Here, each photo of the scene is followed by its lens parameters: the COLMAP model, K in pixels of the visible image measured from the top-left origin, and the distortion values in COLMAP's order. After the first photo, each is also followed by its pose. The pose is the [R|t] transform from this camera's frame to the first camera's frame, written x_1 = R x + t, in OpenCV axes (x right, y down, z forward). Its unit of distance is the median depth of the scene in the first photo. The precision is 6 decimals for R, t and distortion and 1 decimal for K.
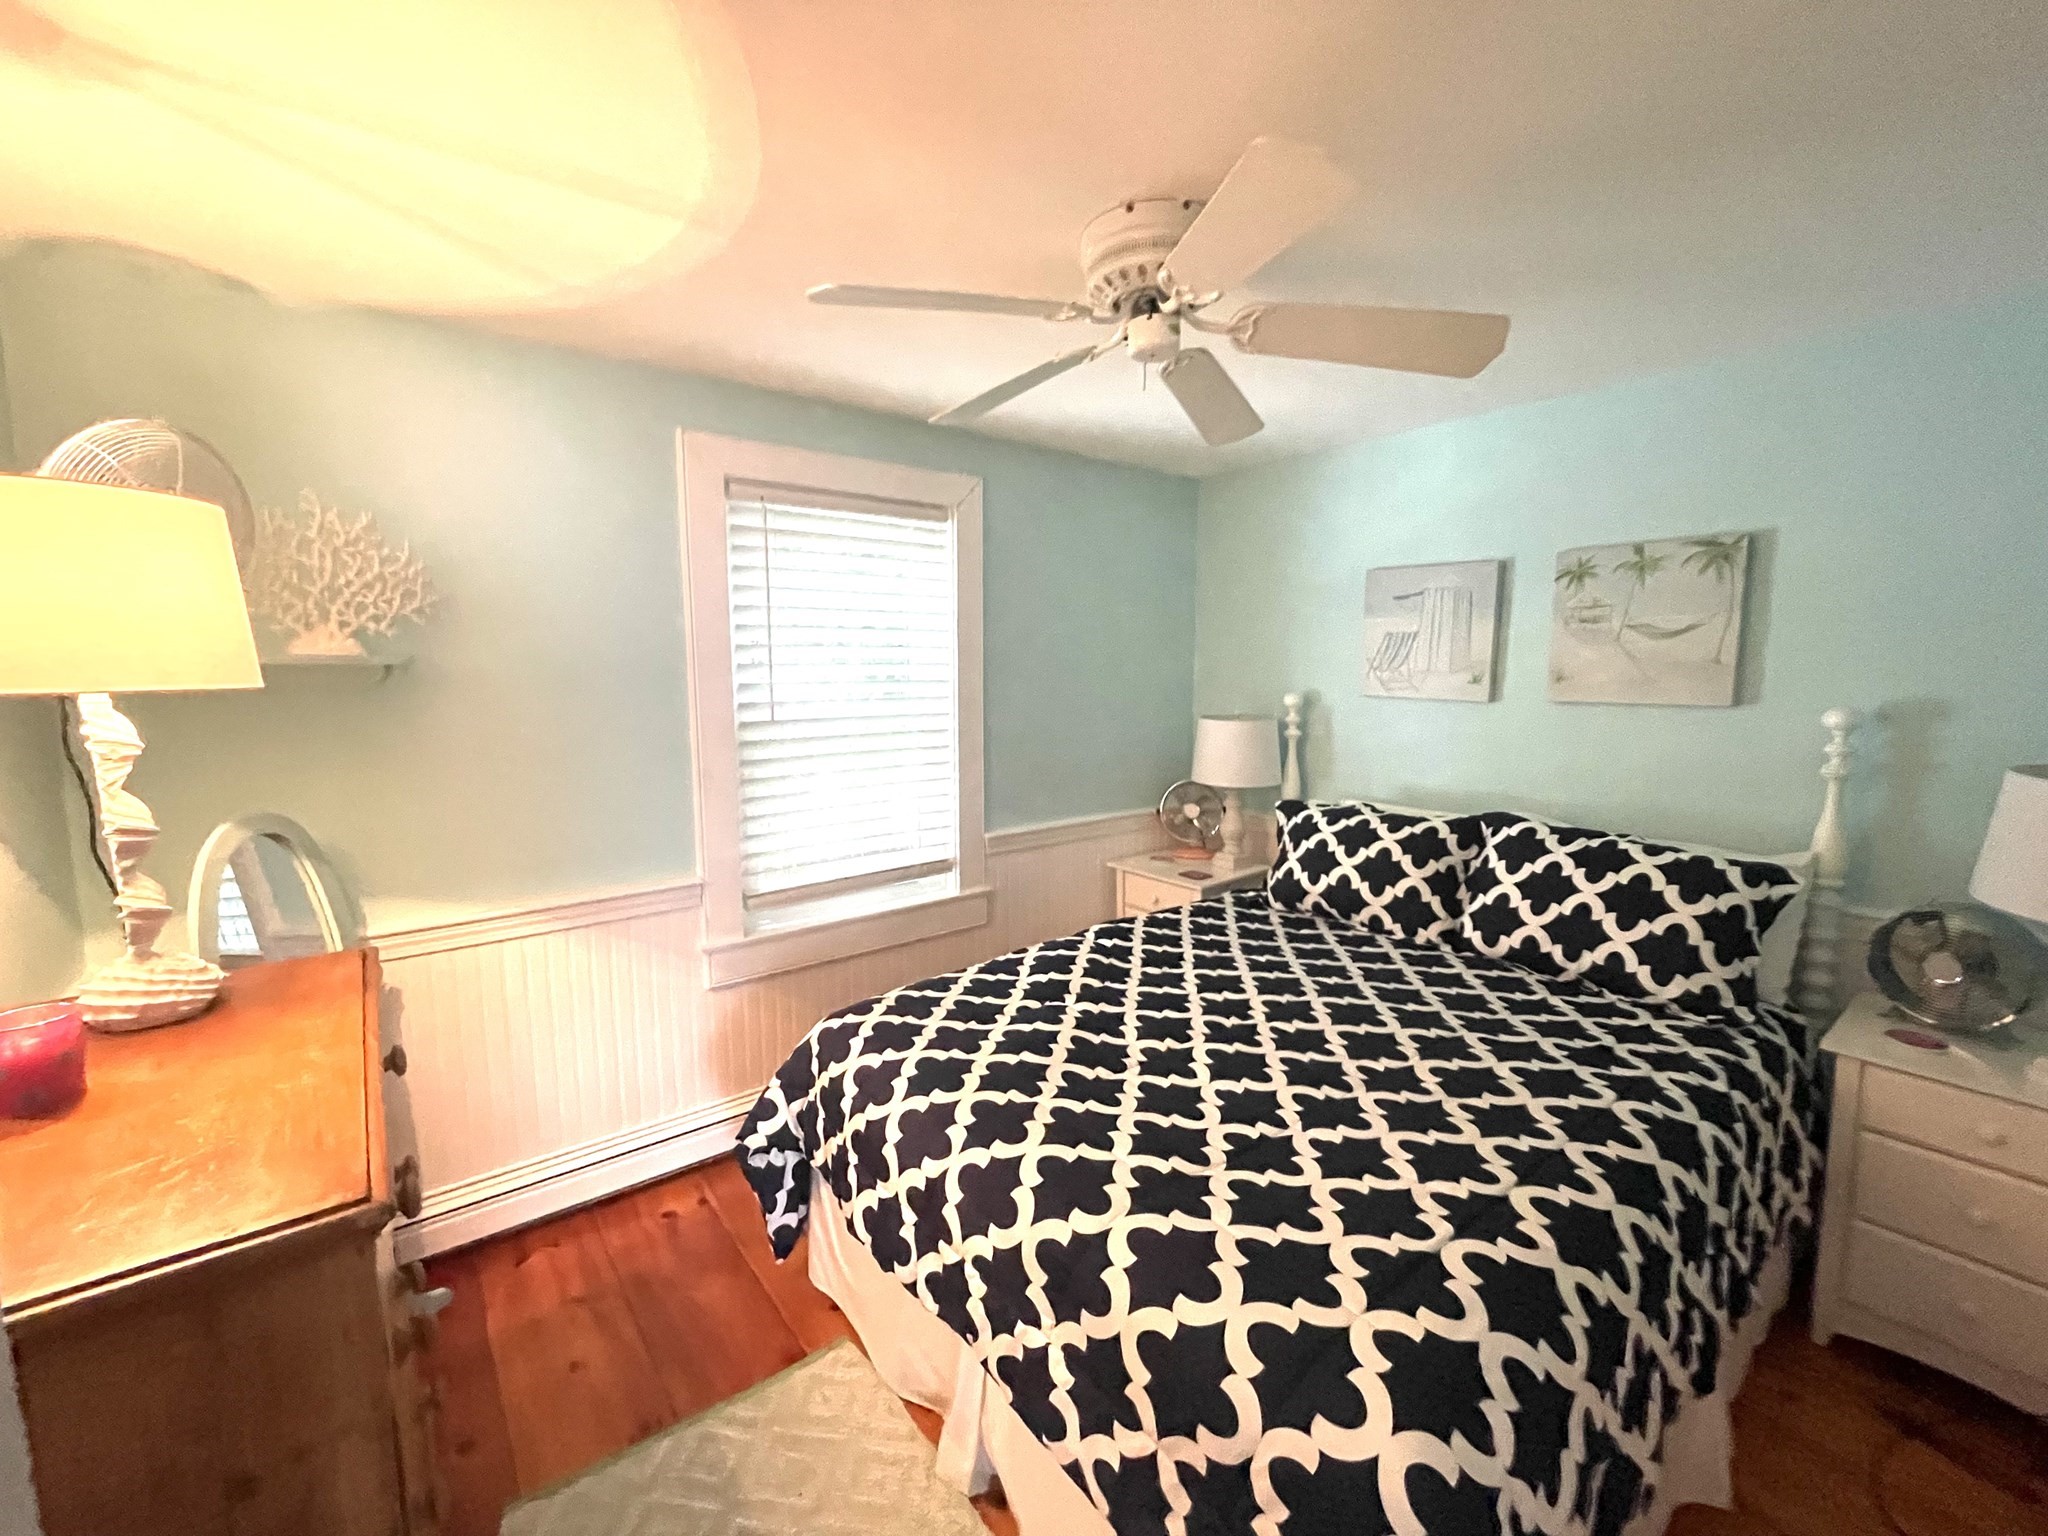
lens RADIAL K [[829.8, 0, 1035.8], [0, 829.8, 763.3], [0, 0, 1]] dist [-0.000435, -0.000811]
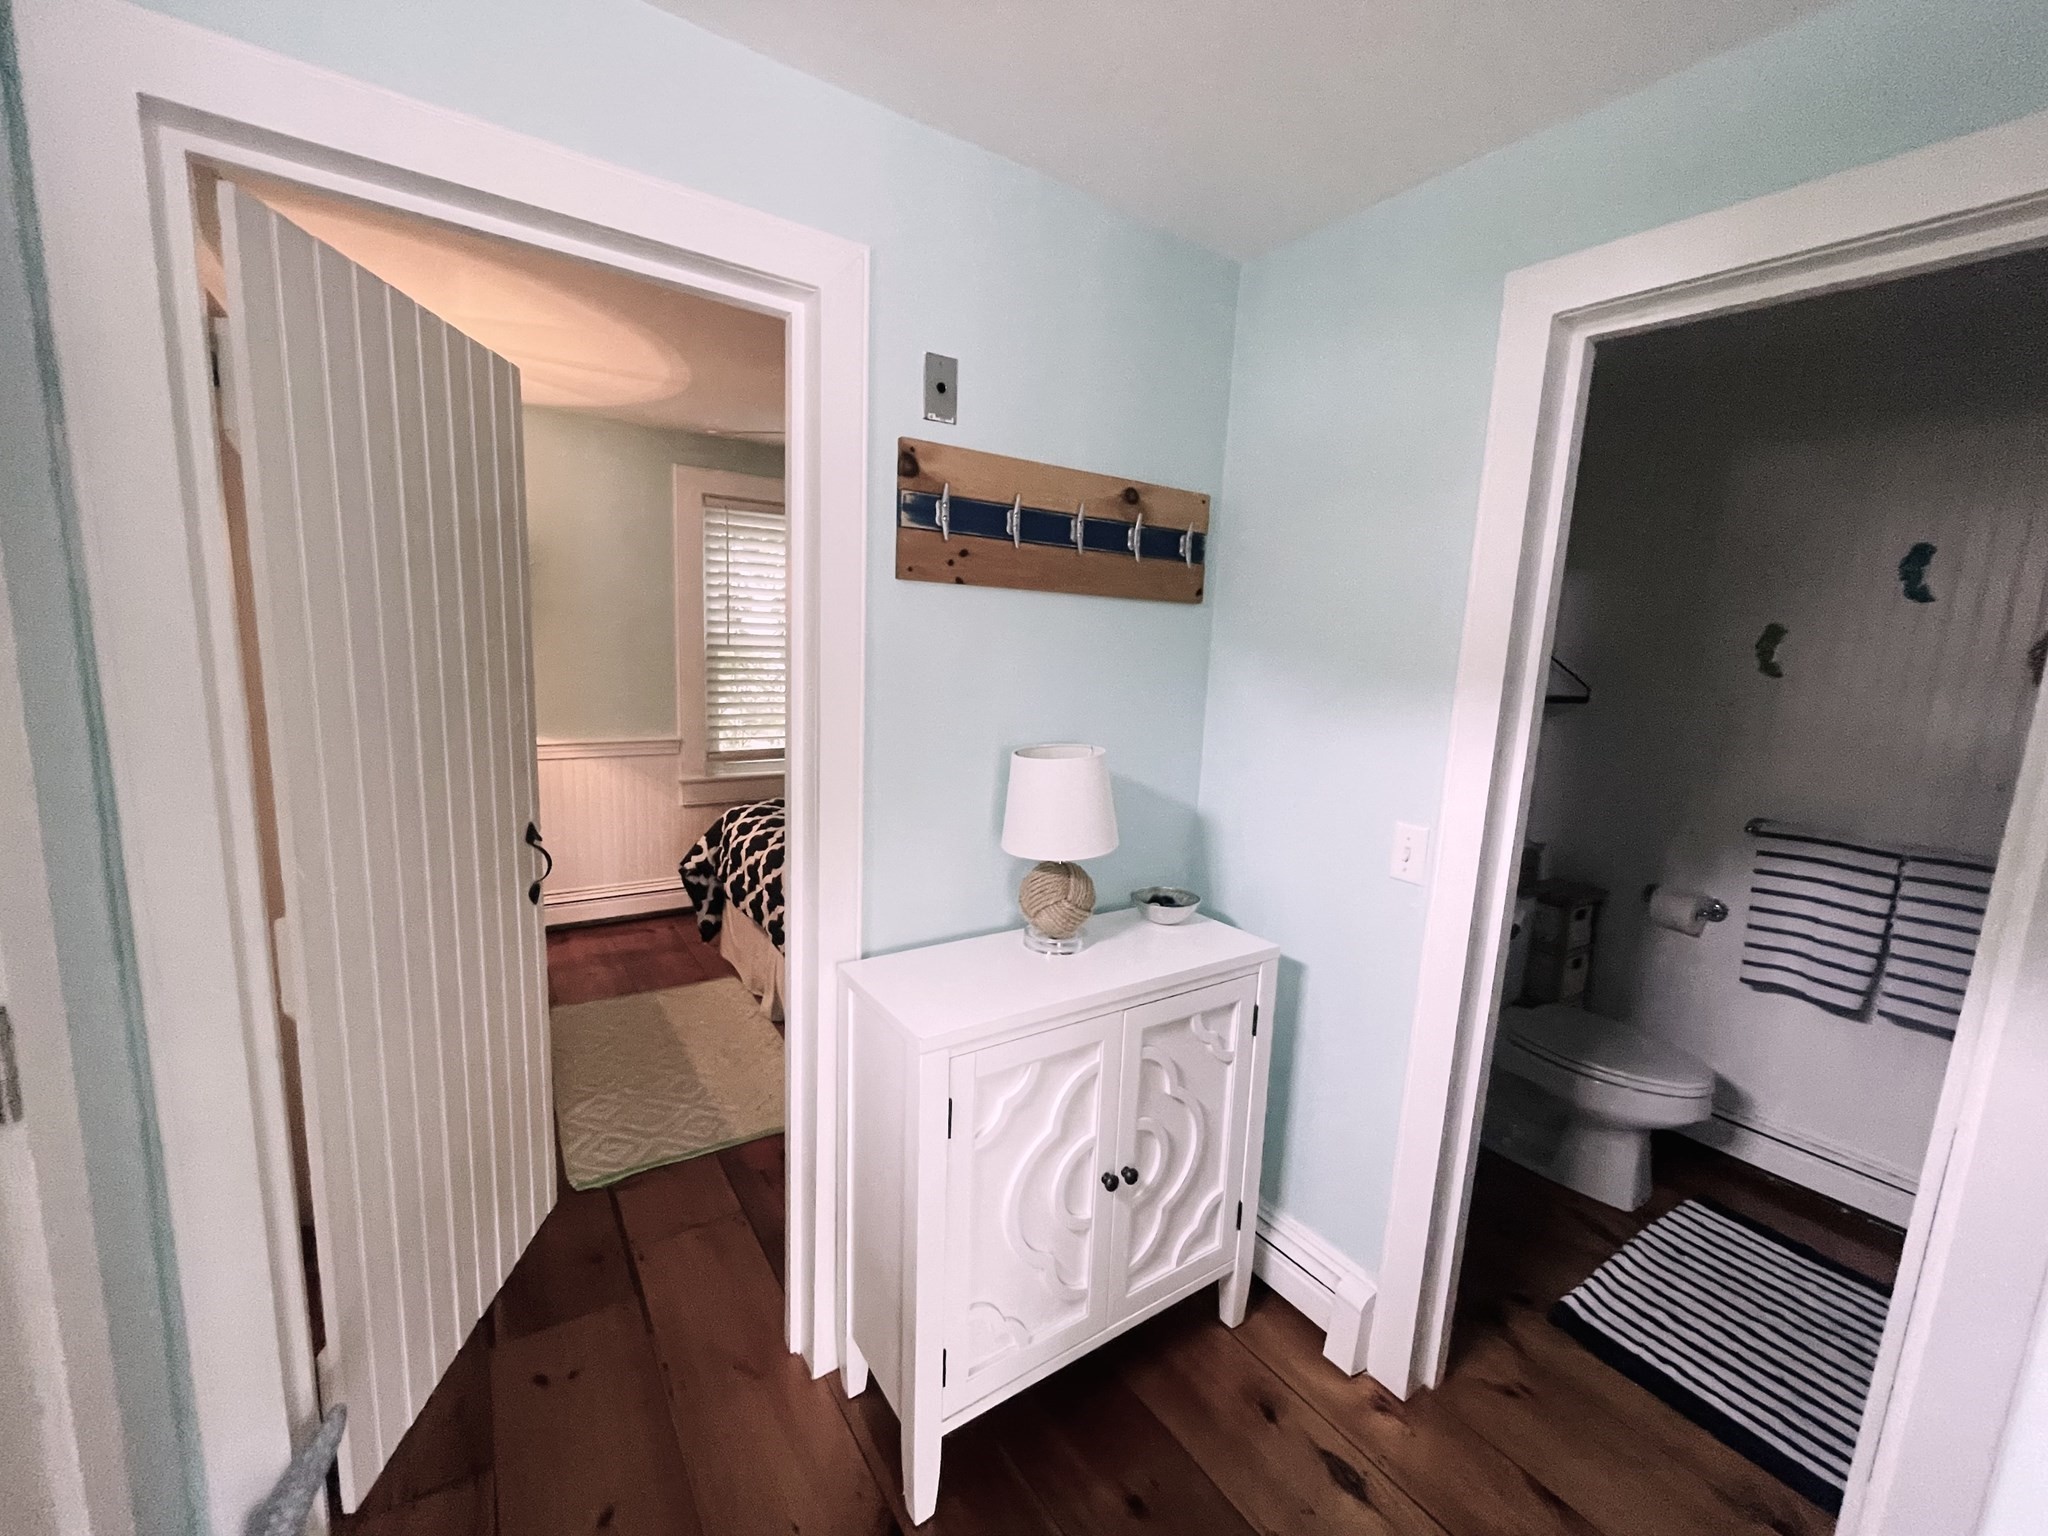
lens RADIAL K [[829.8, 0, 1016.9], [0, 829.8, 759.8], [0, 0, 1]] dist [-0.000435, -0.000811]
pose [[0.994939, 0.060244, -0.080417, 0.486597], [-0.057568, 0.997721, 0.035198, 0.106057], [0.082355, -0.030391, 0.996140, -0.721668]]
